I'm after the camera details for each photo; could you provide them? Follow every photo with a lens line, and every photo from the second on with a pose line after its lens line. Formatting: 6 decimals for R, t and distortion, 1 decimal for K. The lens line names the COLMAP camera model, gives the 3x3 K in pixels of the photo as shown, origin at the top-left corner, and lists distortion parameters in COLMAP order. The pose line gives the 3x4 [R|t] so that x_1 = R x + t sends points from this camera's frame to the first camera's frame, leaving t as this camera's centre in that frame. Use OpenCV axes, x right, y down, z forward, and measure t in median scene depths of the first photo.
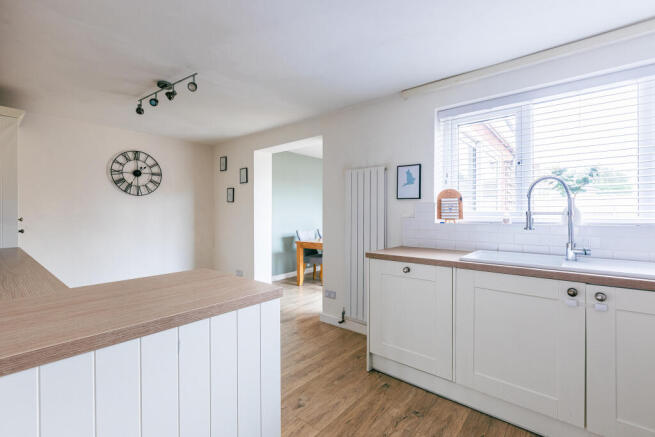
lens RADIAL K [[295.8, 0, 312.8], [0, 295.8, 209.8], [0, 0, 1]] dist [0.004160, -0.000110]
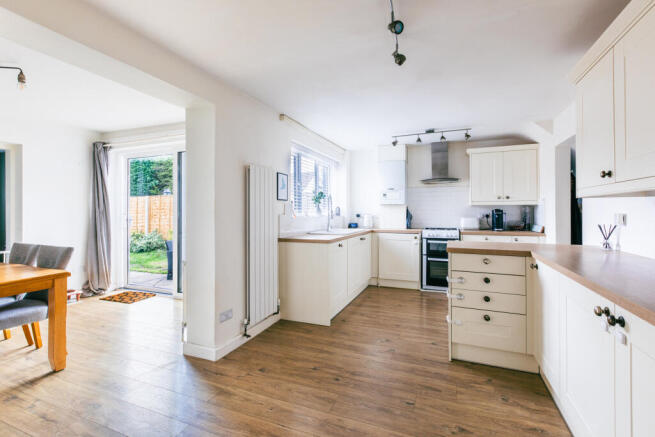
lens RADIAL K [[295.8, 0, 327.5], [0, 295.8, 207.2], [0, 0, 1]] dist [0.004160, -0.000110]
pose [[-0.333224, 0.016381, 0.942706, -0.654273], [-0.008642, 0.999754, -0.020428, 0.012809], [-0.942808, -0.014954, -0.333000, 0.864021]]
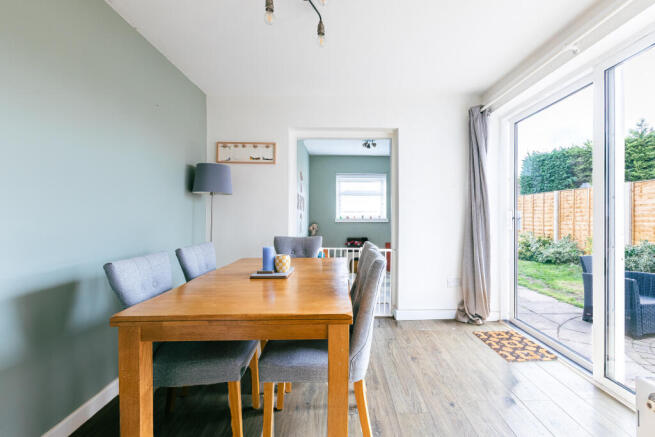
lens RADIAL K [[308.9, 0, 363.1], [0, 308.9, 214.7], [0, 0, 1]] dist [0.014622, 0.000321]
pose [[0.705099, 0.004418, 0.709095, -0.114989], [-0.013817, 0.999876, 0.007510, 0.036297], [-0.708974, -0.015093, 0.705073, 0.934148]]
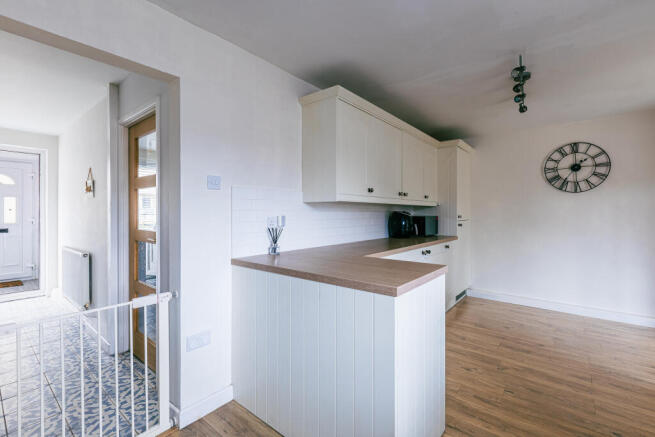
lens RADIAL K [[295.8, 0, 330.1], [0, 295.8, 215.9], [0, 0, 1]] dist [0.004160, -0.000110]
pose [[0.060146, 0.018370, -0.998021, 0.276505], [0.008781, 0.999782, 0.018932, -0.000651], [0.998151, -0.009903, 0.059971, 0.215027]]
